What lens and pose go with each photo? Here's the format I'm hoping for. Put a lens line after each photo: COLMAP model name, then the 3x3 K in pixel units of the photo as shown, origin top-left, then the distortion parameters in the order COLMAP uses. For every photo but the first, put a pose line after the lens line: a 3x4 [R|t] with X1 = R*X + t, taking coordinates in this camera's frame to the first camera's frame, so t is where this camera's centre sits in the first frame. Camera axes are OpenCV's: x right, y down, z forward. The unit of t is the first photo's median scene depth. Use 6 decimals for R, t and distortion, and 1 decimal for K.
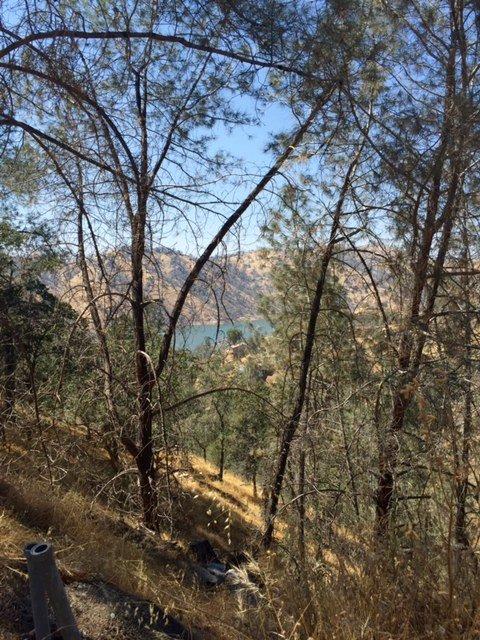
lens RADIAL K [[517.5, 0, 239.9], [0, 517.5, 319.8], [0, 0, 1]] dist [-0.016183, -0.002925]
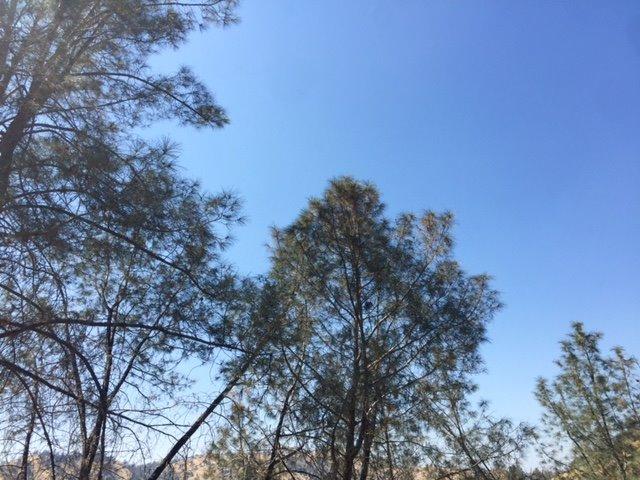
lens RADIAL K [[517.5, 0, 320.2], [0, 517.5, 238.7], [0, 0, 1]] dist [-0.016183, -0.002925]
pose [[0.971718, 0.084109, 0.220657, -0.006577], [0.040551, 0.861104, -0.506810, 0.001222], [-0.232636, 0.501424, 0.833339, -0.173889]]
